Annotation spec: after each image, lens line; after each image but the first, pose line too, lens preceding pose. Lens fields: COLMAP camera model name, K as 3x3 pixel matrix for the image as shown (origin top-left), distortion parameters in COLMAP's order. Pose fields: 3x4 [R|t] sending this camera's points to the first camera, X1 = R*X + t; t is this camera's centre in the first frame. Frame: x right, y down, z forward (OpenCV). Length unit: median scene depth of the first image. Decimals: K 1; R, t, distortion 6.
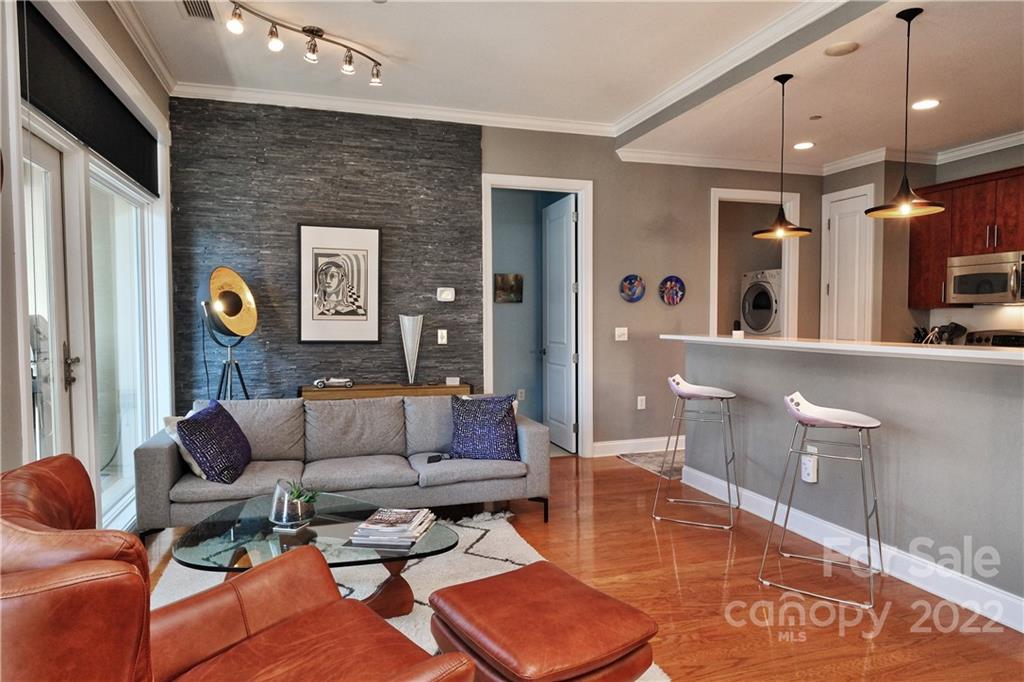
lens RADIAL K [[638.2, 0, 512.4], [0, 638.2, 345.1], [0, 0, 1]] dist [0.004892, -0.002013]
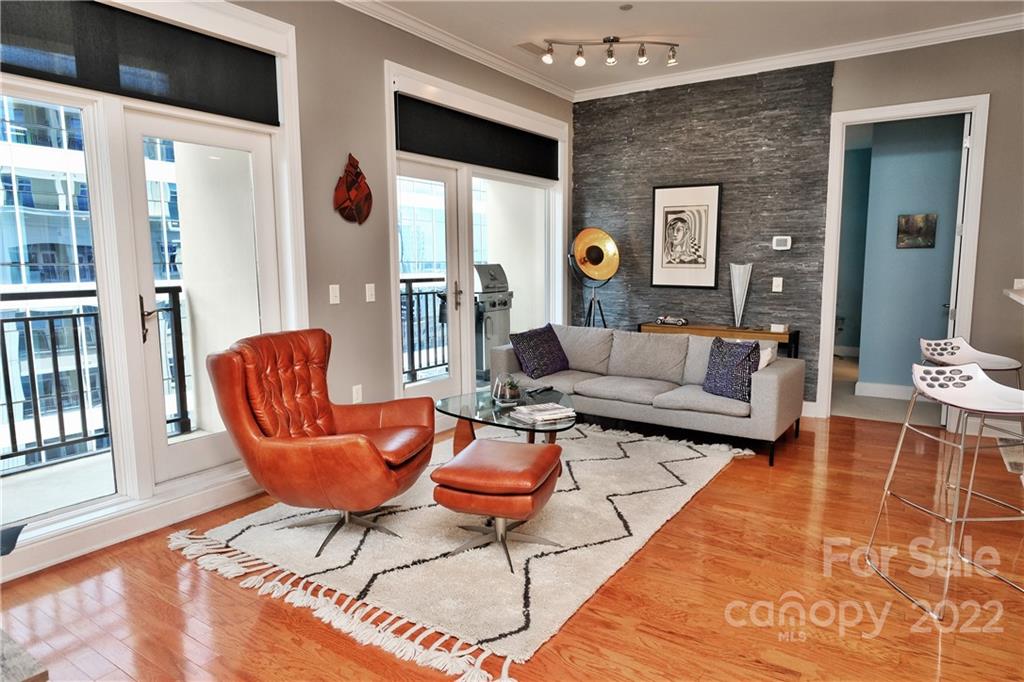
lens RADIAL K [[638.2, 0, 517.2], [0, 638.2, 343.2], [0, 0, 1]] dist [0.004892, -0.002013]
pose [[0.625300, 0.097469, -0.774274, 0.452359], [-0.030699, 0.994474, 0.100397, -0.009905], [0.779781, -0.039009, 0.624836, 0.028347]]
